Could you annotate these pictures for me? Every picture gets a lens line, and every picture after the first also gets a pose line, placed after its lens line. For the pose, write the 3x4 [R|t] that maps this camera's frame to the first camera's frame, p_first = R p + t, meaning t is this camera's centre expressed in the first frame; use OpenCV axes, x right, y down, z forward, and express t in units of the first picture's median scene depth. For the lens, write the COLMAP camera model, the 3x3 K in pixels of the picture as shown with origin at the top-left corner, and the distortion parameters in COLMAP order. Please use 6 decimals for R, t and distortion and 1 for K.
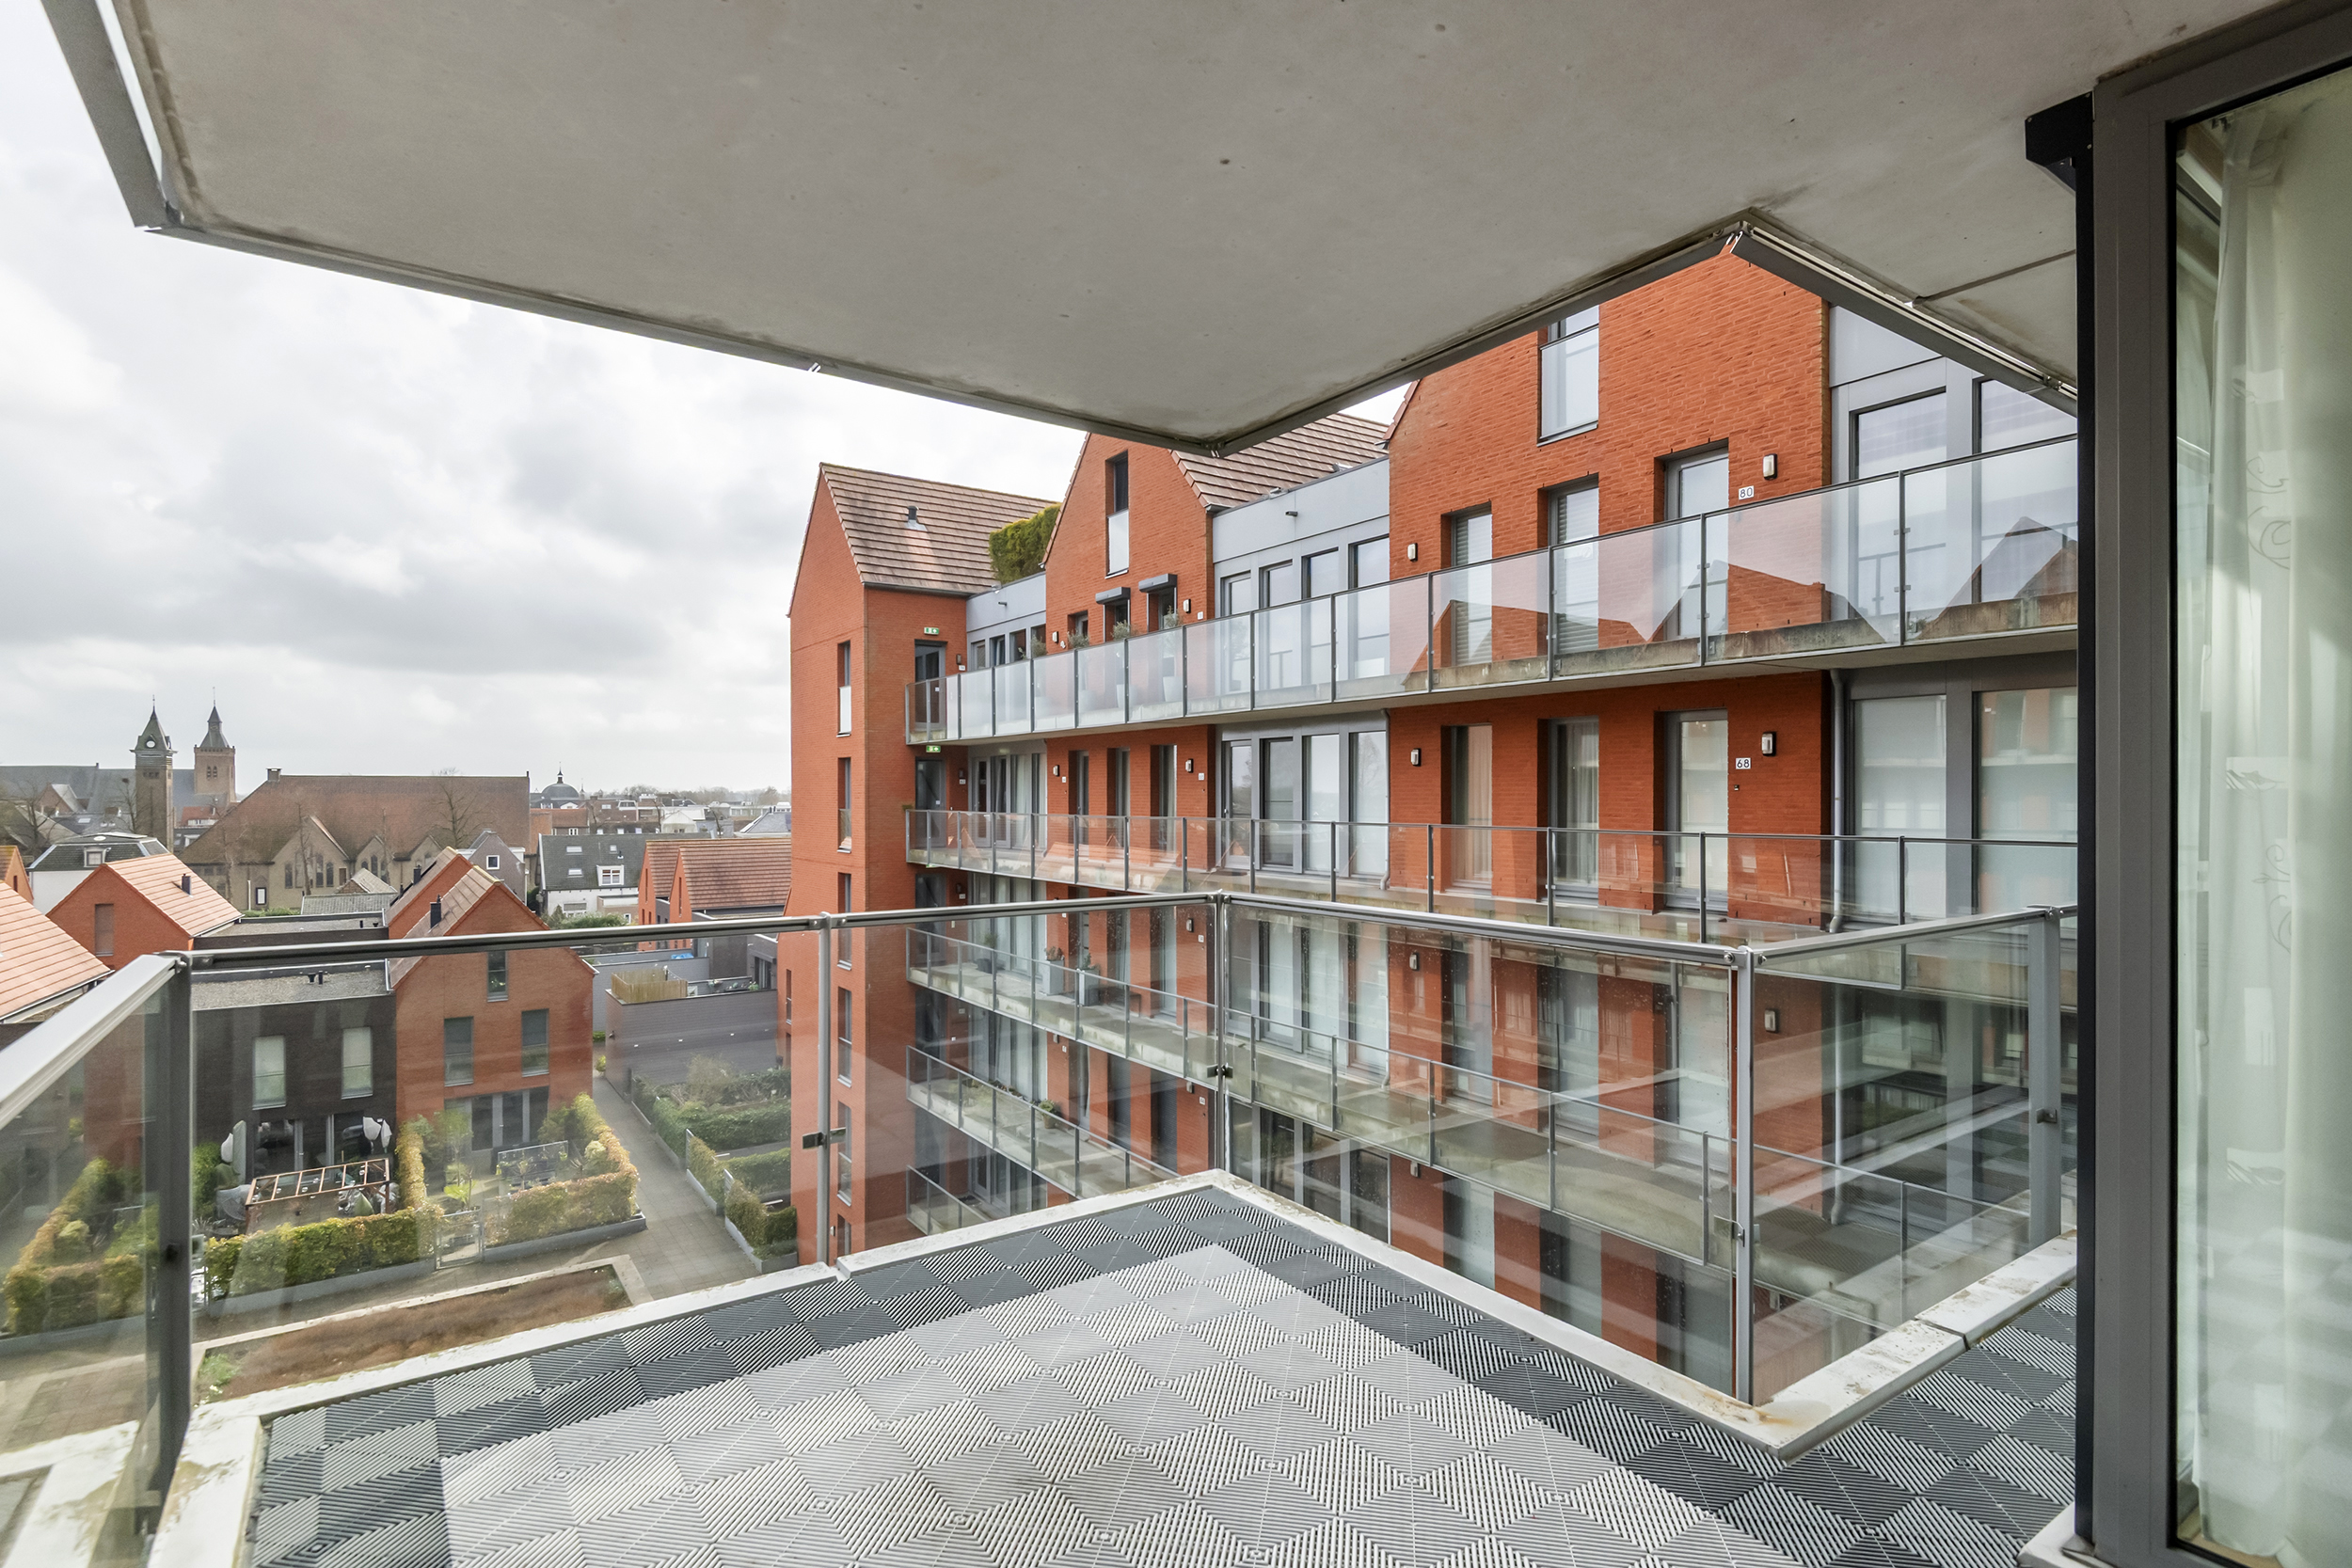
lens RADIAL K [[1146.3, 0, 1174.3], [0, 1146.3, 789.4], [0, 0, 1]] dist [0.017647, -0.015766]
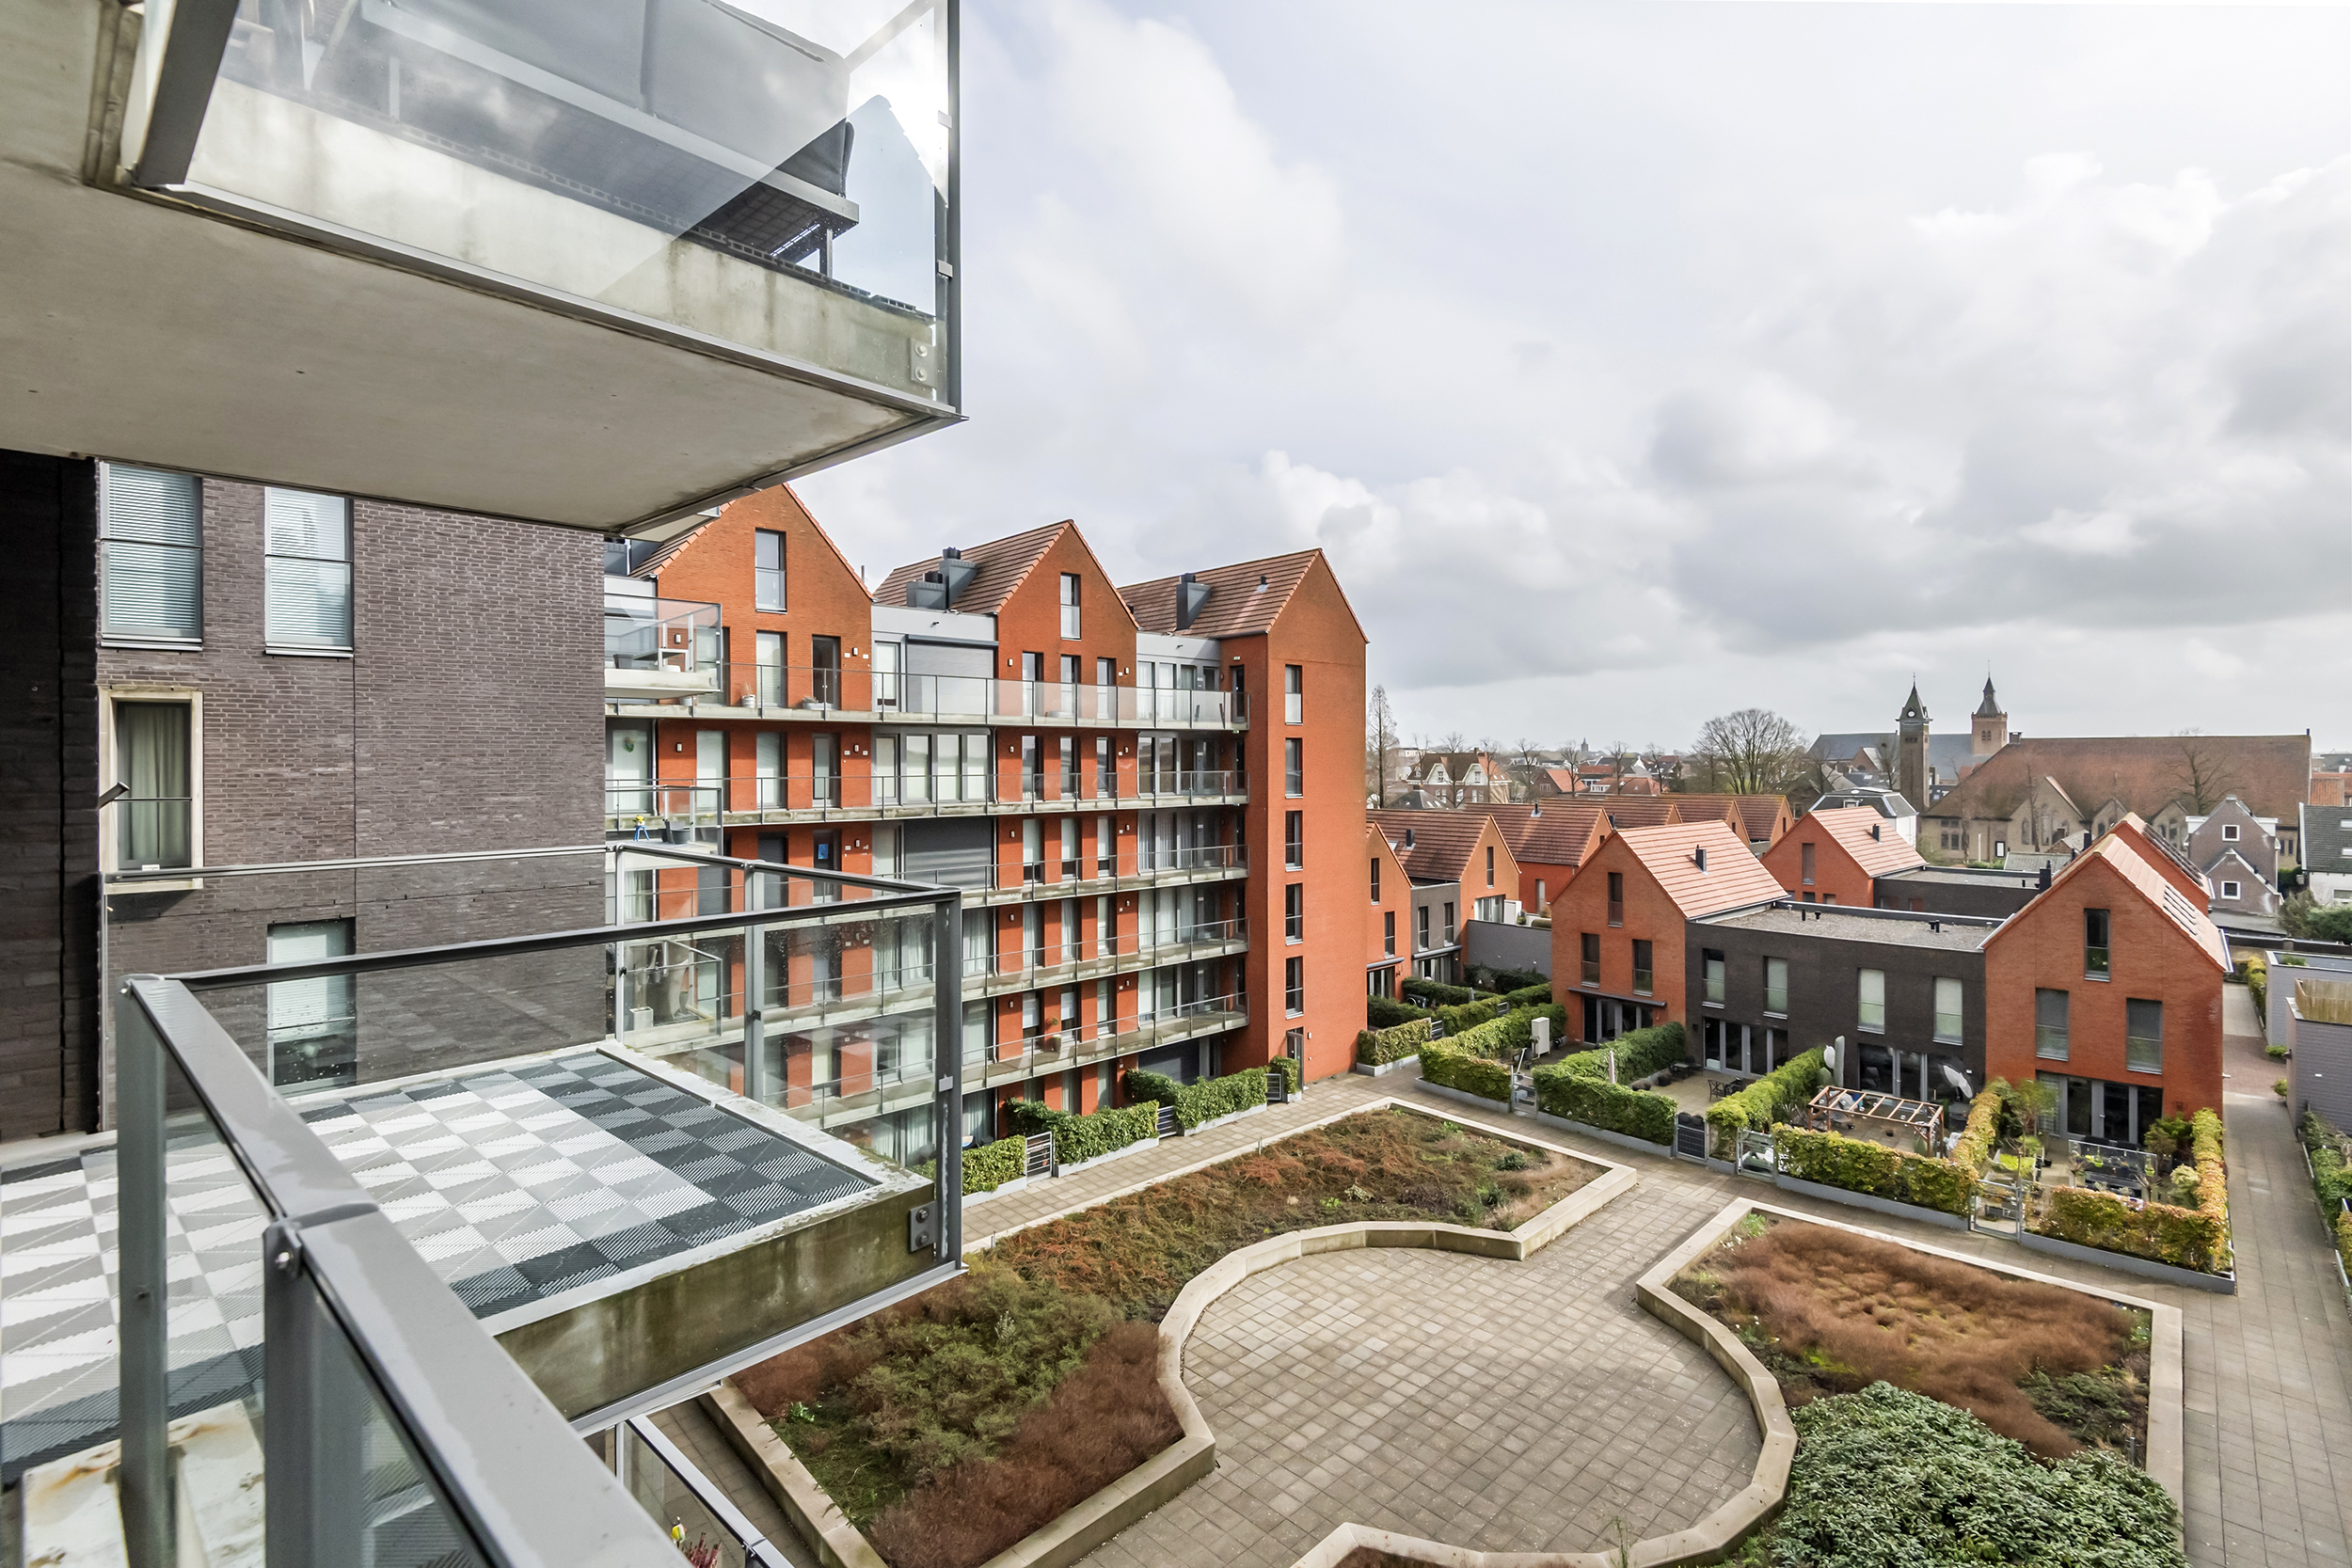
lens RADIAL K [[1077.8, 0, 1213.9], [0, 1077.8, 762.7], [0, 0, 1]] dist [0.004522, -0.001050]
pose [[0.218203, 0.005914, -0.975885, 0.104291], [0.005381, 0.999959, 0.007263, -0.002197], [0.975889, -0.006836, 0.218163, 0.113321]]
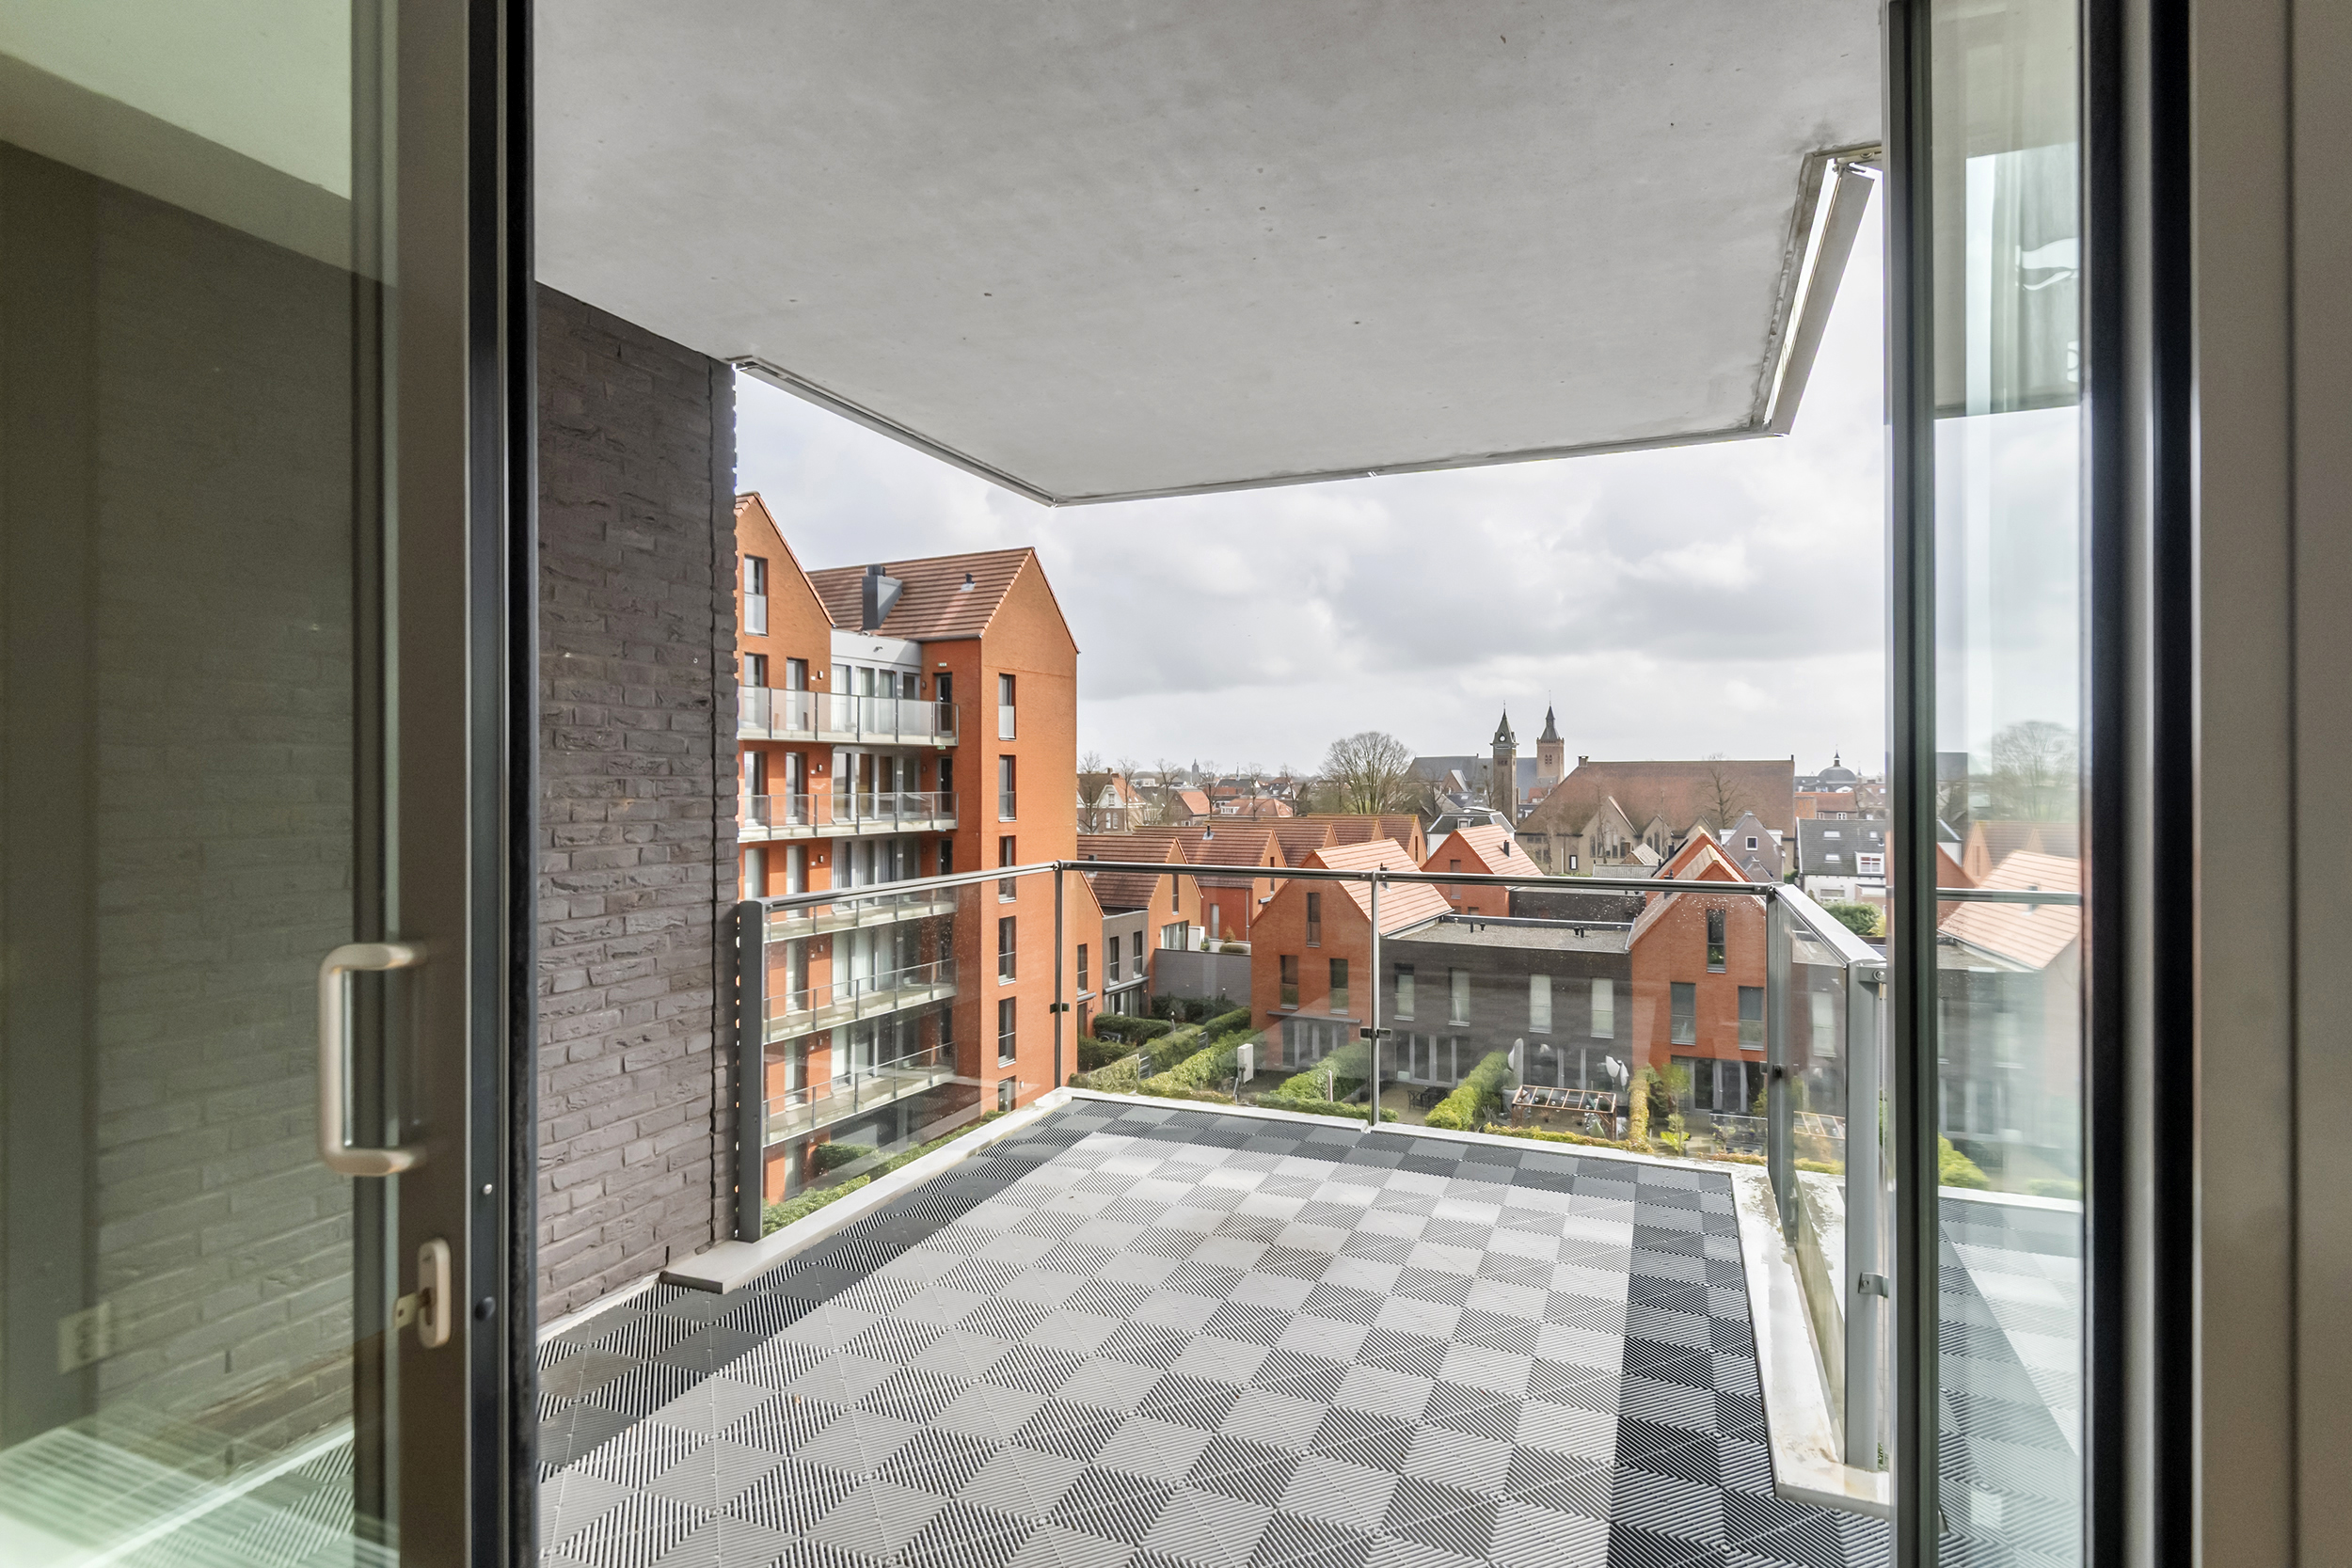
lens RADIAL K [[1184.0, 0, 1216.6], [0, 1184.0, 776.7], [0, 0, 1]] dist [0.038186, -0.000067]
pose [[0.555957, -0.000525, -0.831211, 0.070373], [0.003524, 0.999992, 0.001726, -0.000670], [0.831203, -0.003888, 0.555955, 0.004601]]
